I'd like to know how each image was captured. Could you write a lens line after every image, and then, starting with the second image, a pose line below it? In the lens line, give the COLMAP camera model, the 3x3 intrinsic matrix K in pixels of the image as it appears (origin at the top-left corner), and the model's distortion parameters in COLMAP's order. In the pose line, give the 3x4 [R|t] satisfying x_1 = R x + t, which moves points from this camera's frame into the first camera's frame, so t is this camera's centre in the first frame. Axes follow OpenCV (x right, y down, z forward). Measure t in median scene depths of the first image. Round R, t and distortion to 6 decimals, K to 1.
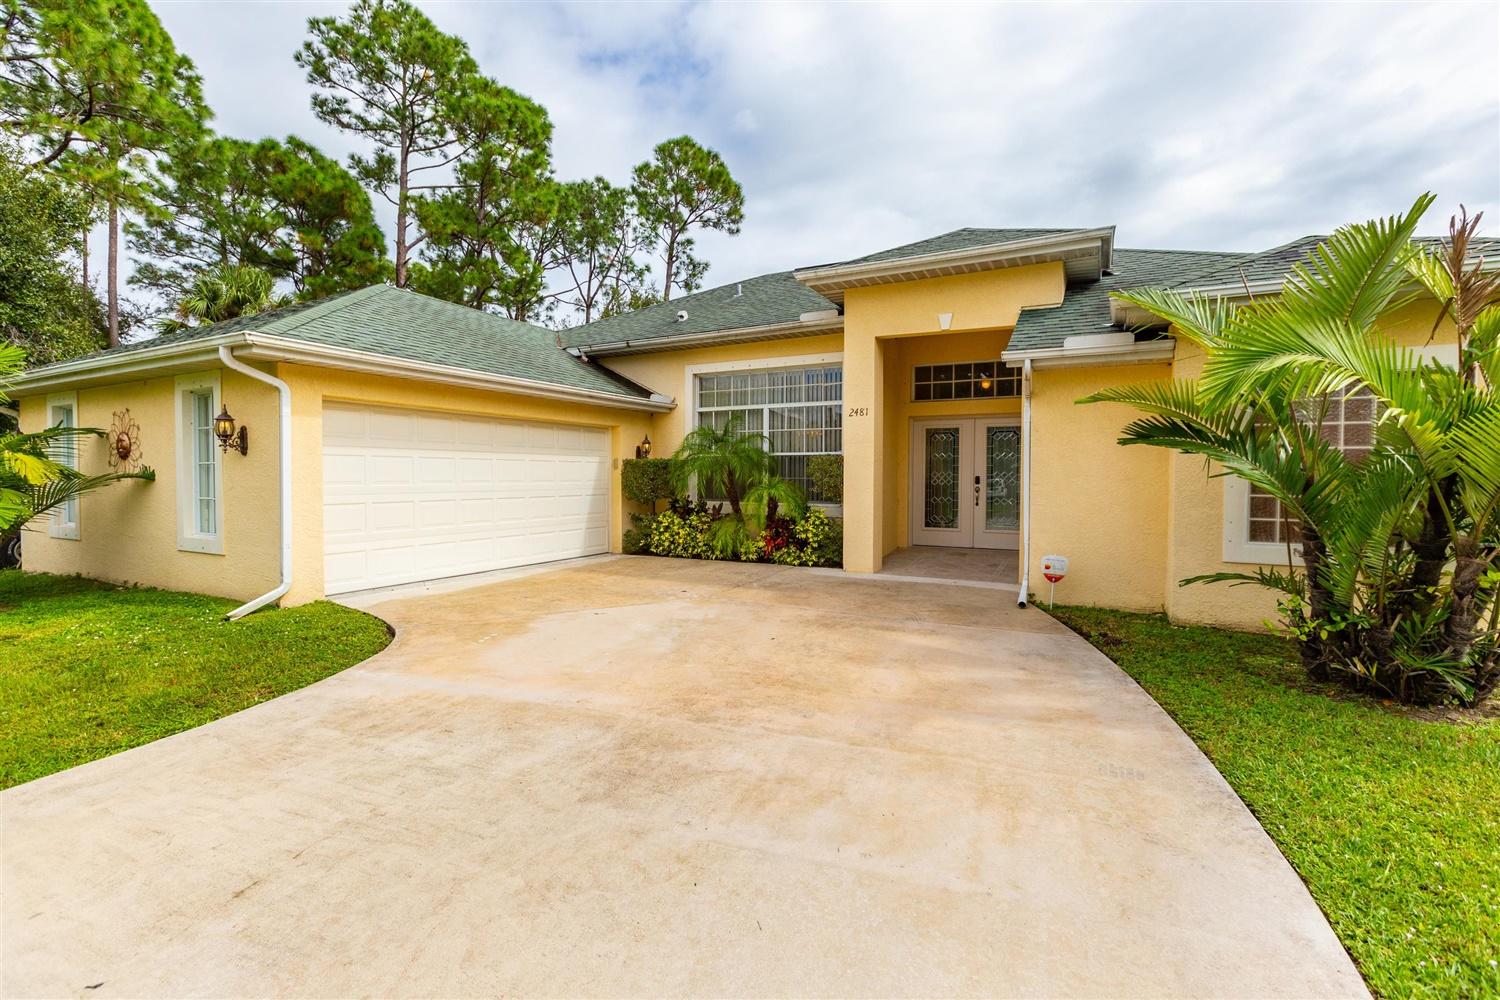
lens RADIAL K [[661.7, 0, 752.8], [0, 661.7, 493.2], [0, 0, 1]] dist [0.000163, -0.000296]
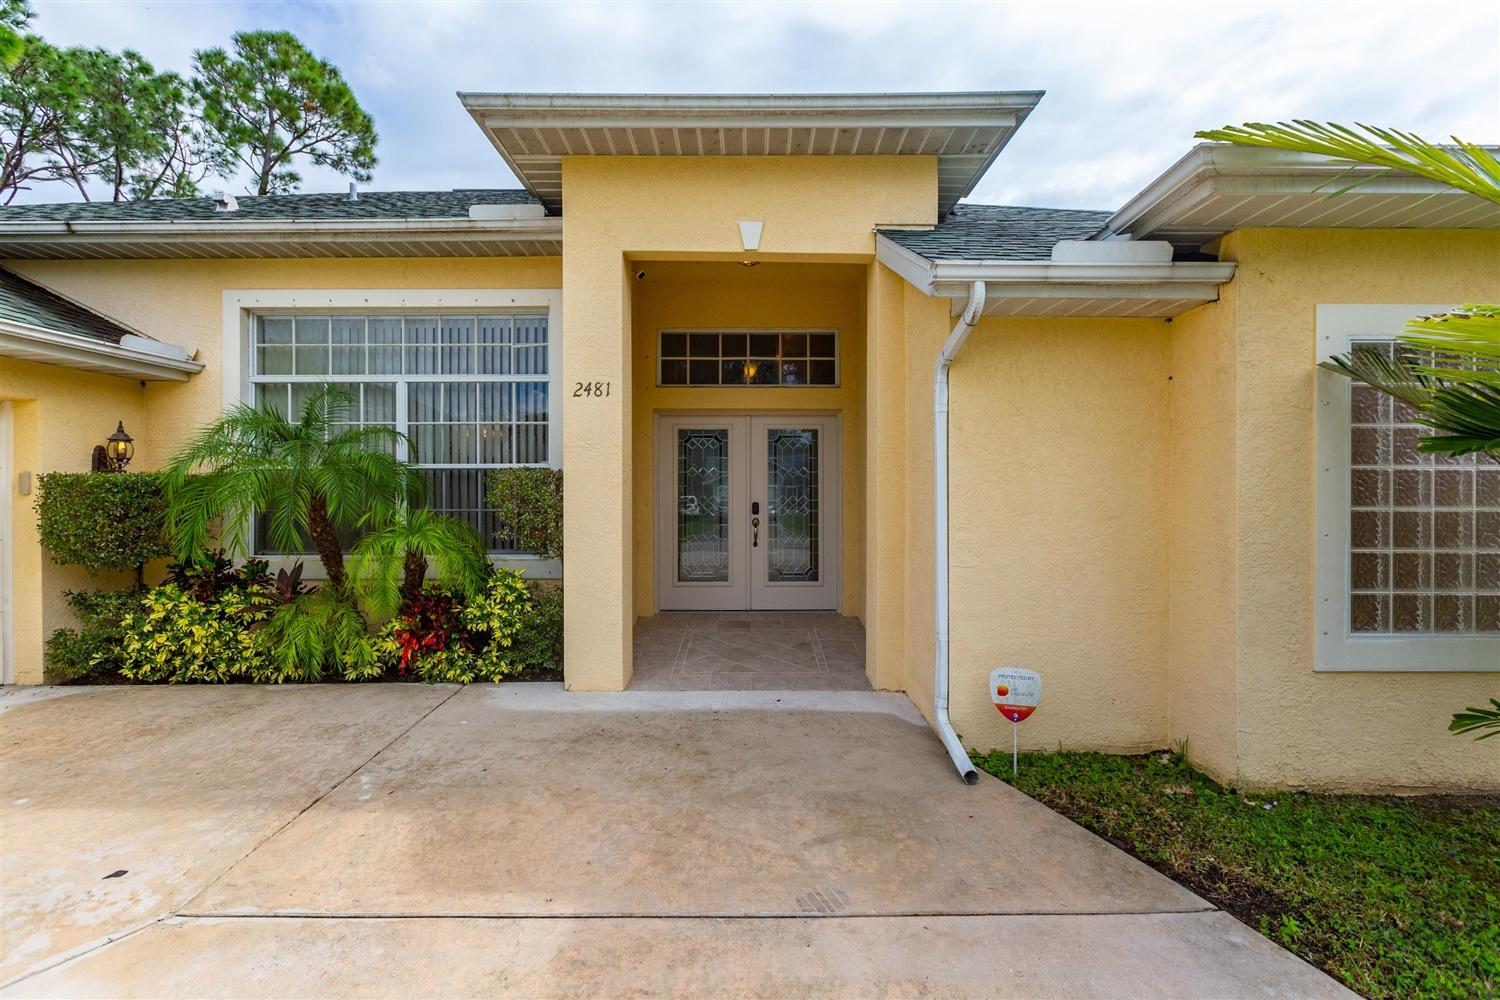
lens RADIAL K [[673.8, 0, 744.0], [0, 673.8, 492.6], [0, 0, 1]] dist [0.000168, -0.000170]
pose [[0.888929, -0.006581, 0.457999, 0.015942], [0.016276, 0.999719, -0.017224, -0.022920], [-0.457757, 0.022765, 0.888786, 0.377094]]
